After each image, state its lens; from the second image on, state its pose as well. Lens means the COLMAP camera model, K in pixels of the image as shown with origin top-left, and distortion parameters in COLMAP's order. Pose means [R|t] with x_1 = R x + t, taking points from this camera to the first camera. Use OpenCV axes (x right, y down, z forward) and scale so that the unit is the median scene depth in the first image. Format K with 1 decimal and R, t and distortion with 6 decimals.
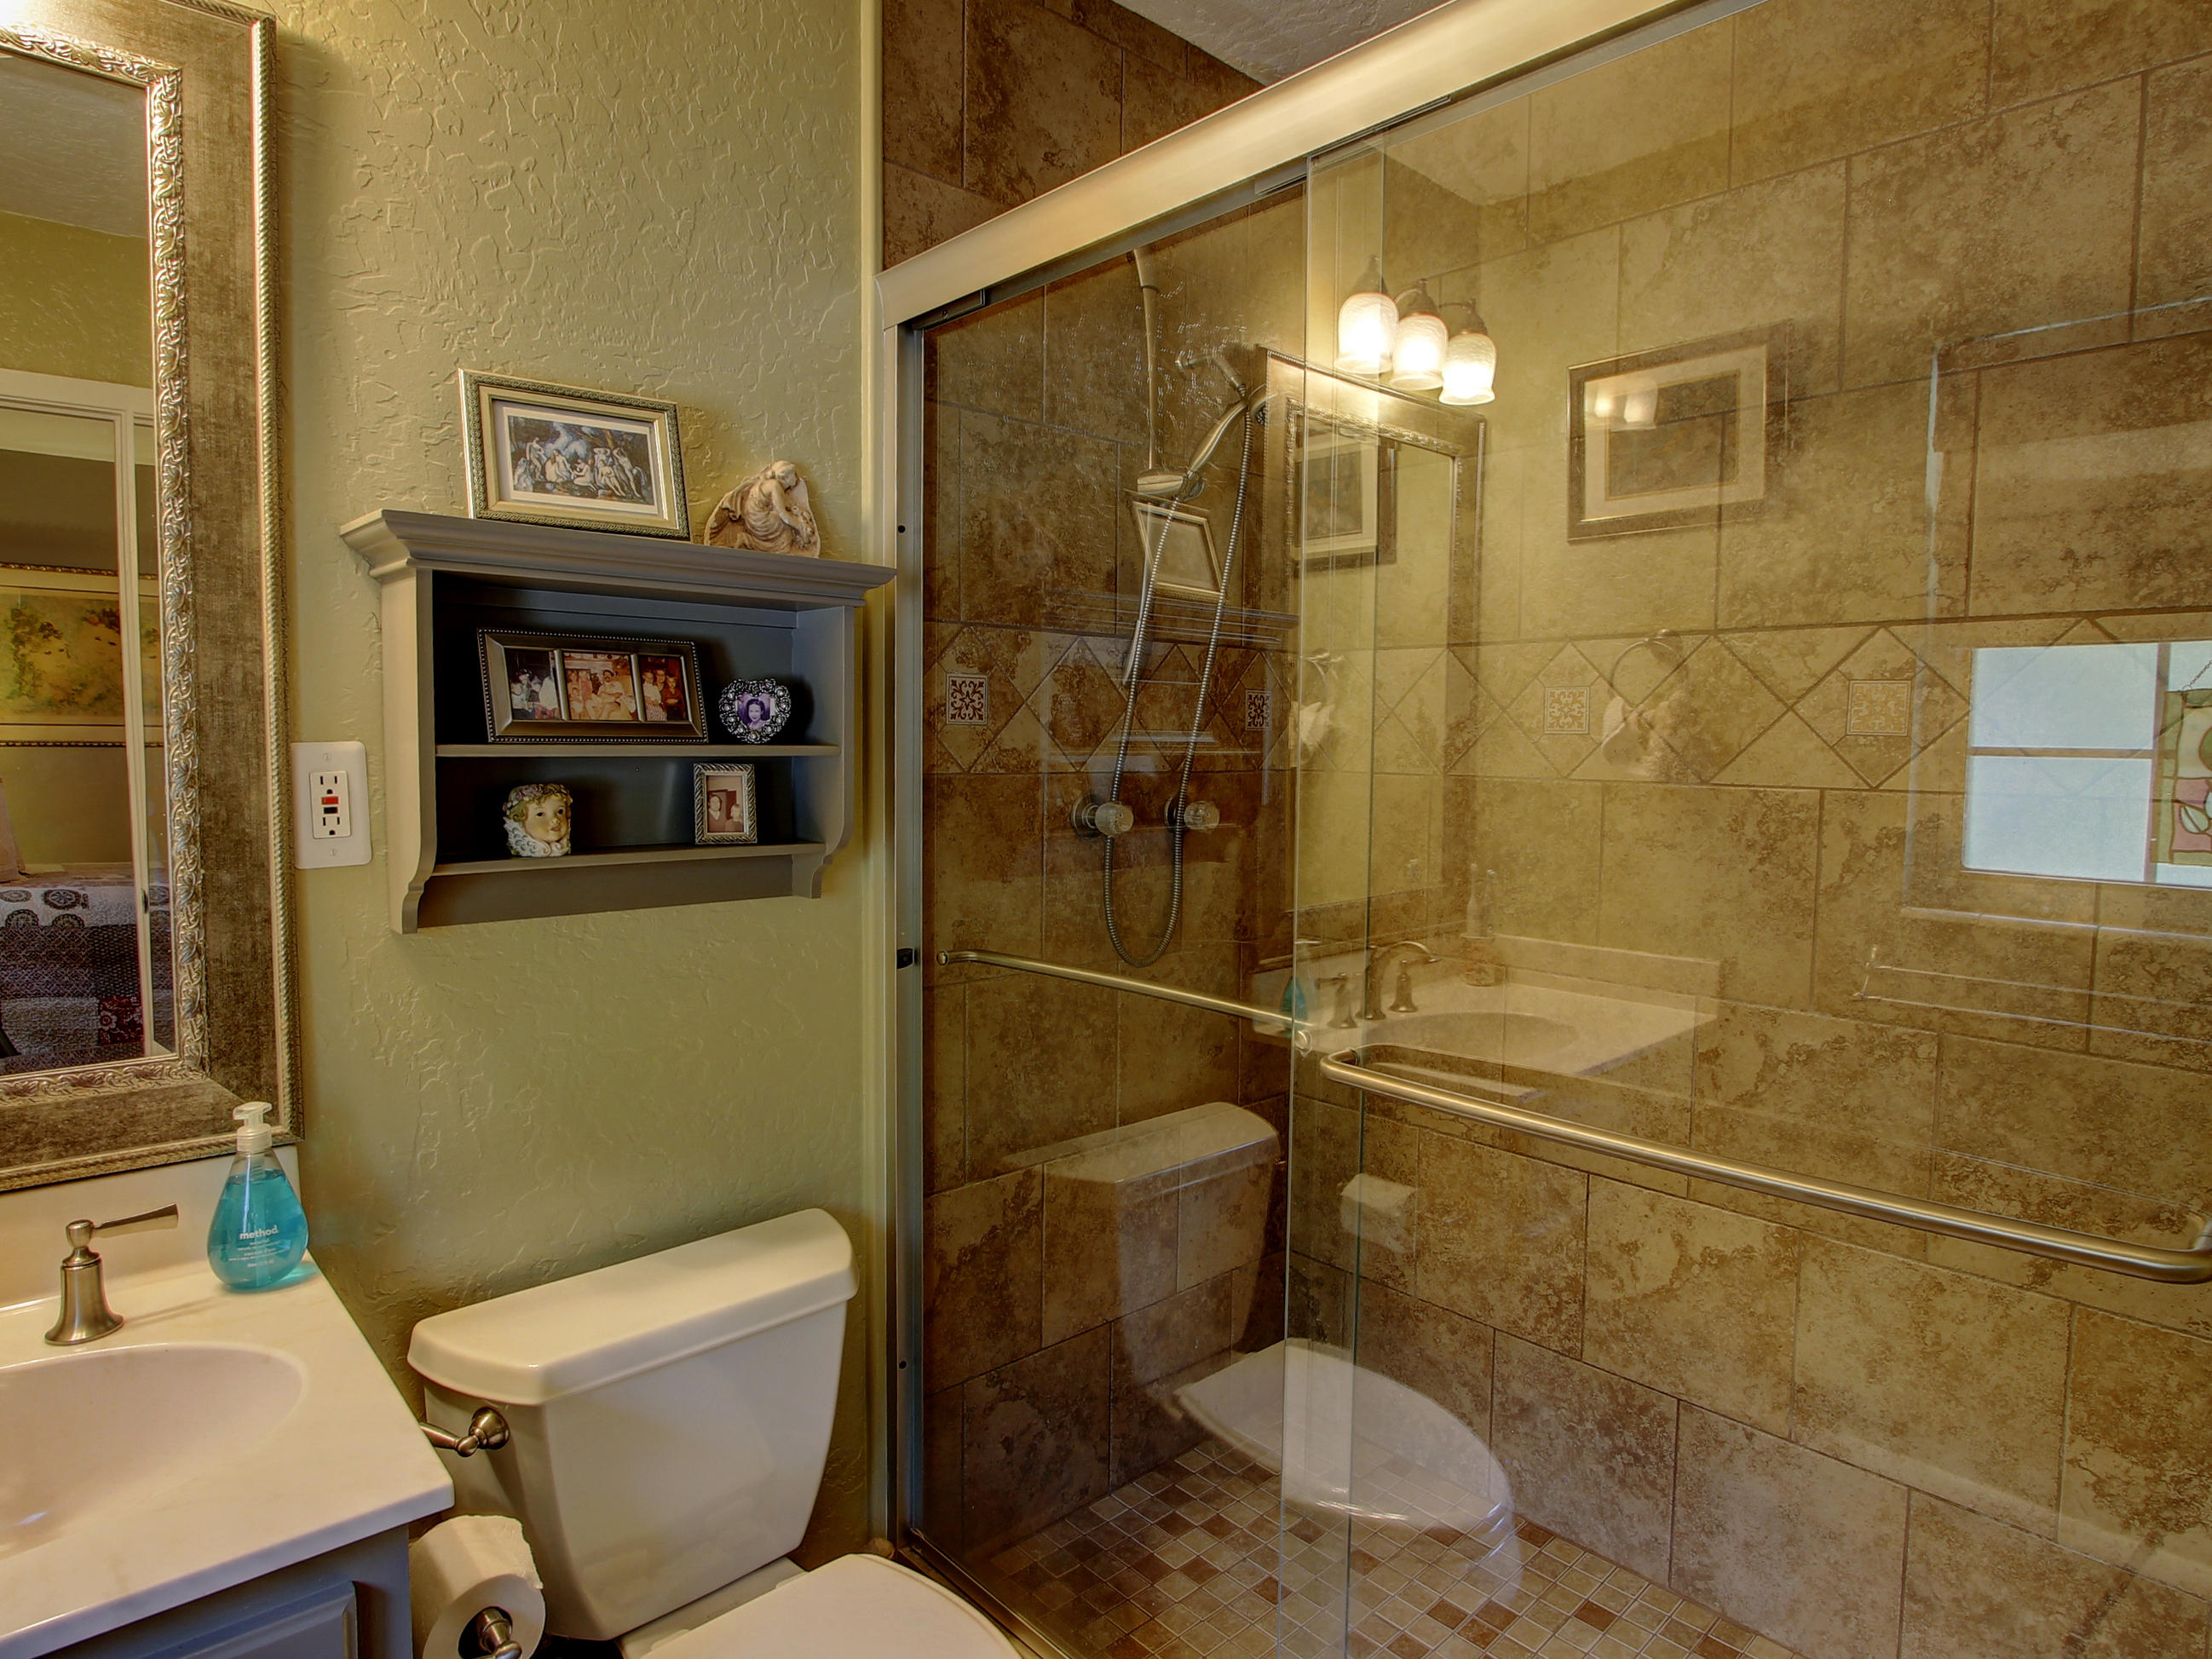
lens RADIAL K [[1279.1, 0, 1093.1], [0, 1279.1, 834.7], [0, 0, 1]] dist [-0.016794, 0.001665]
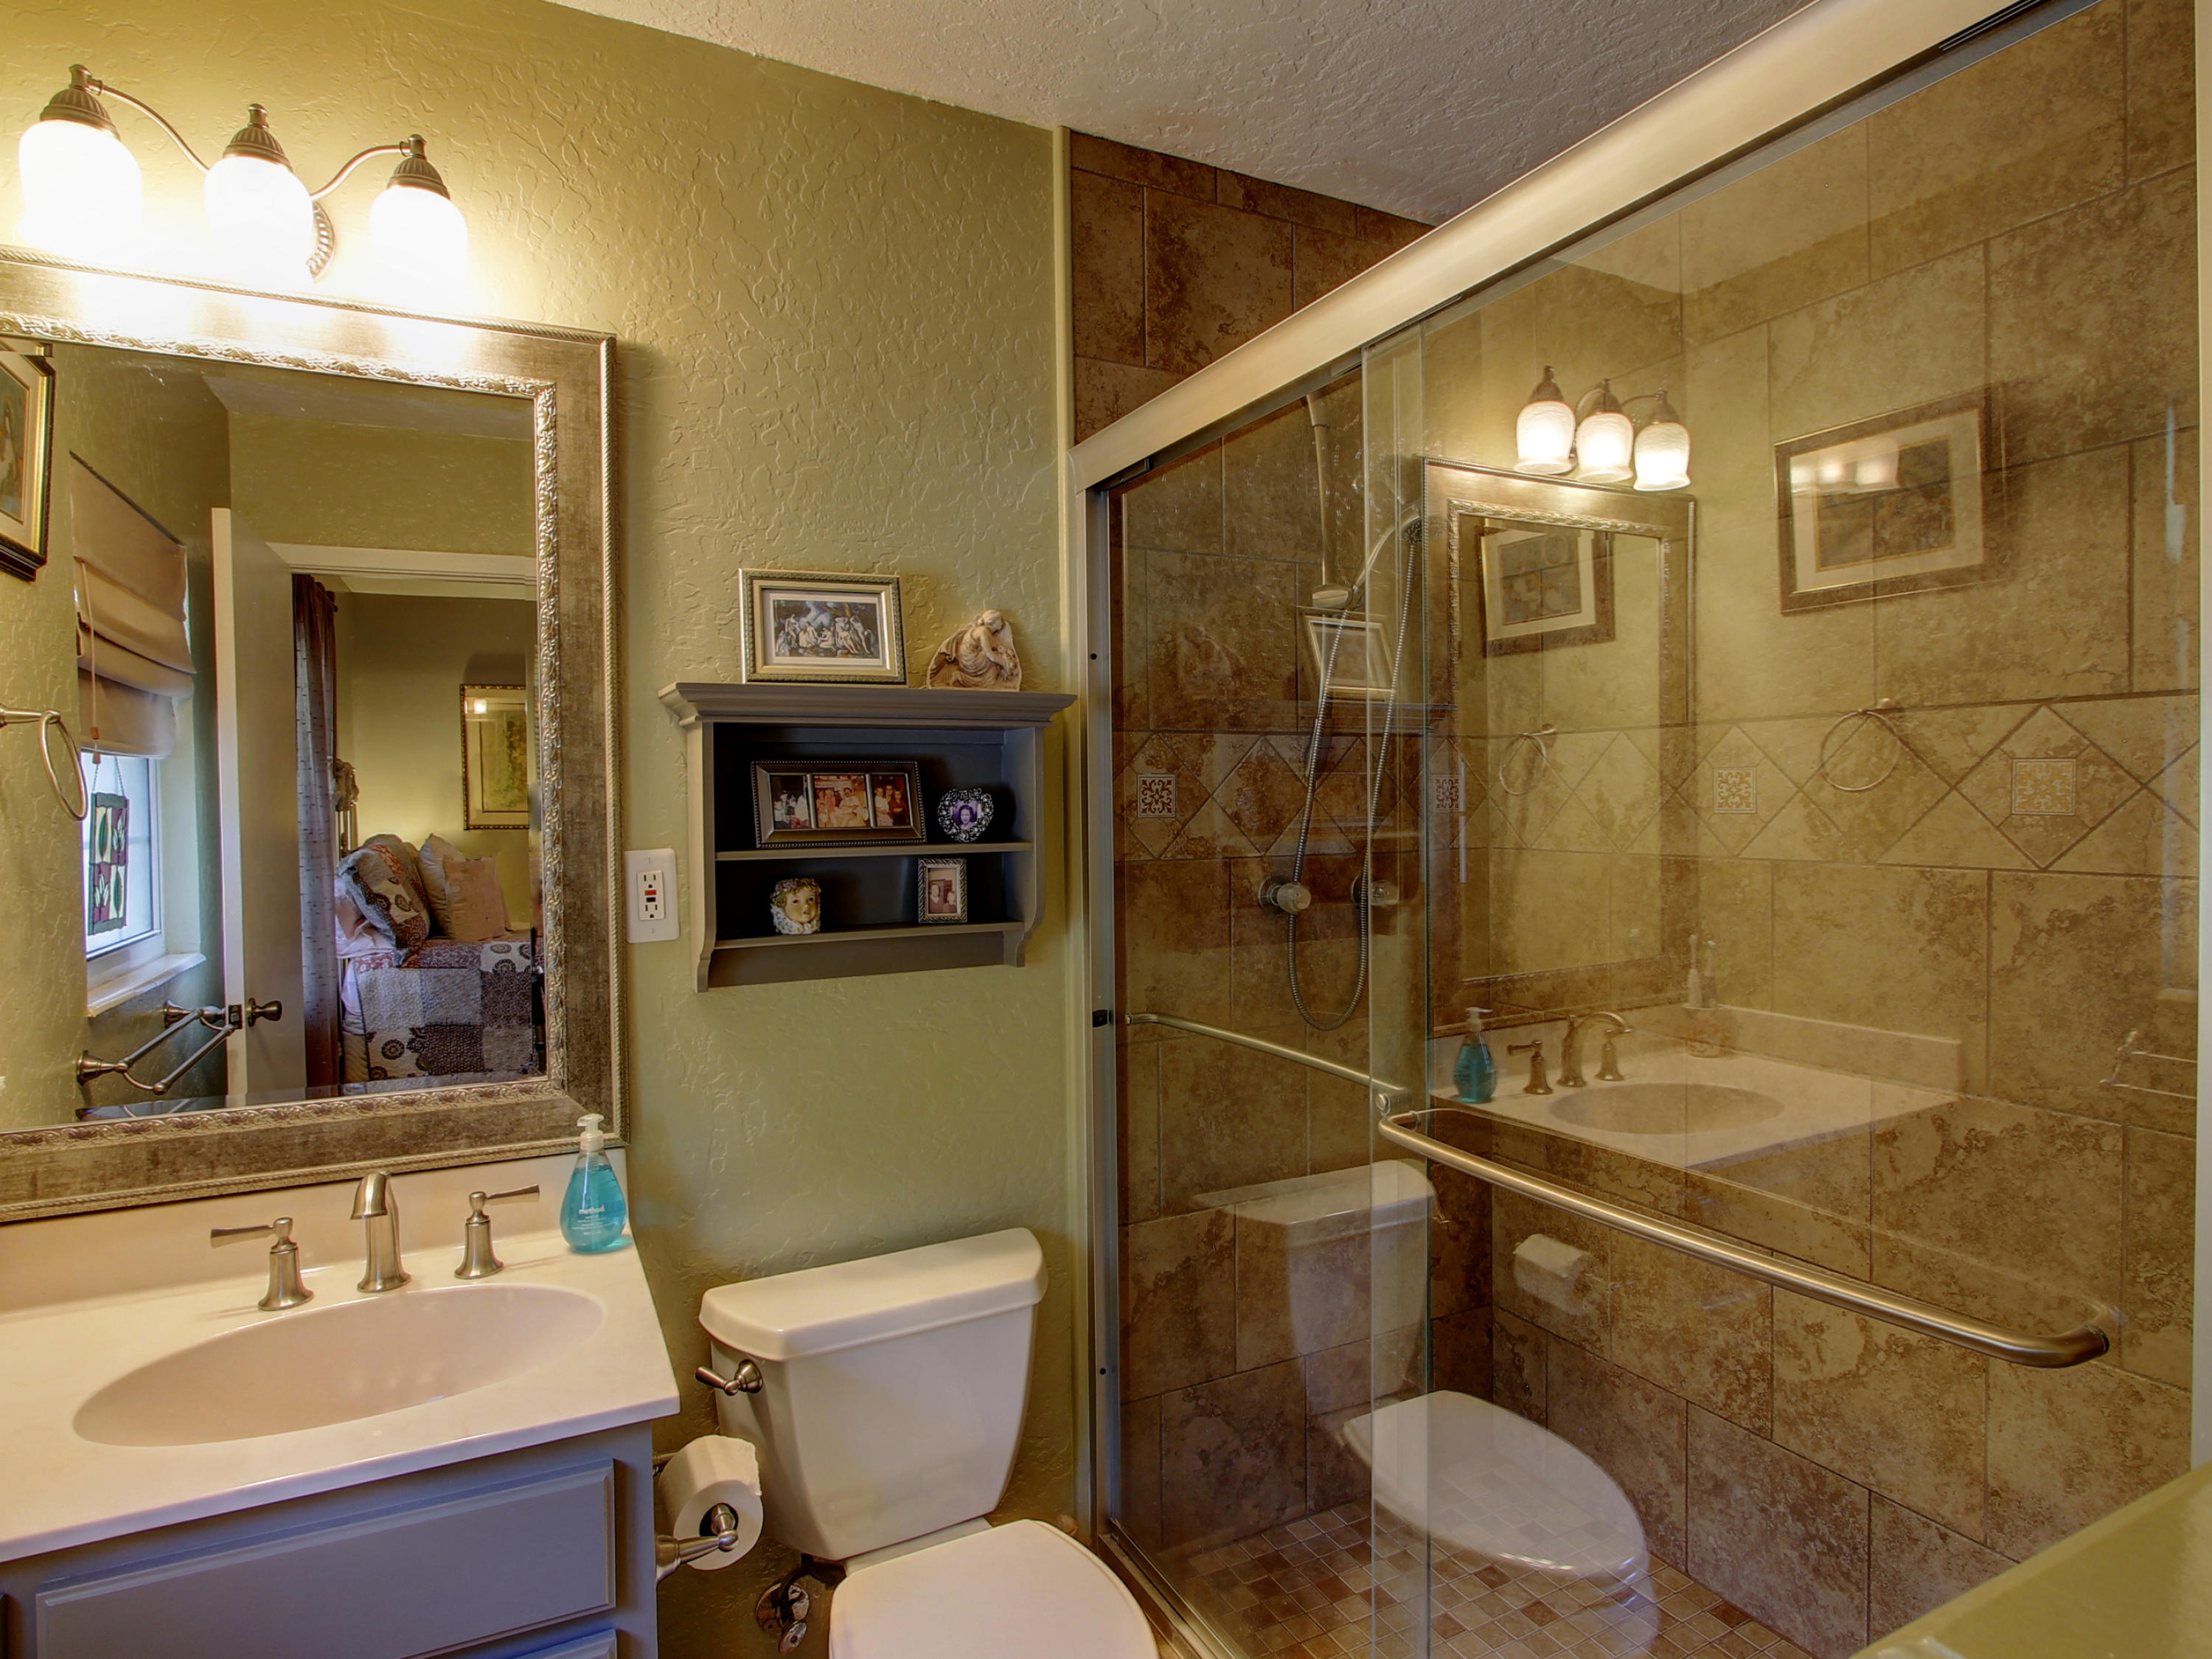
lens RADIAL K [[1279.1, 0, 1125.4], [0, 1279.1, 823.9], [0, 0, 1]] dist [-0.016794, 0.001665]
pose [[0.960561, -0.015547, -0.277635, 0.208544], [0.002844, 0.998933, -0.046099, -0.028174], [0.278055, 0.043491, 0.959580, -0.131346]]
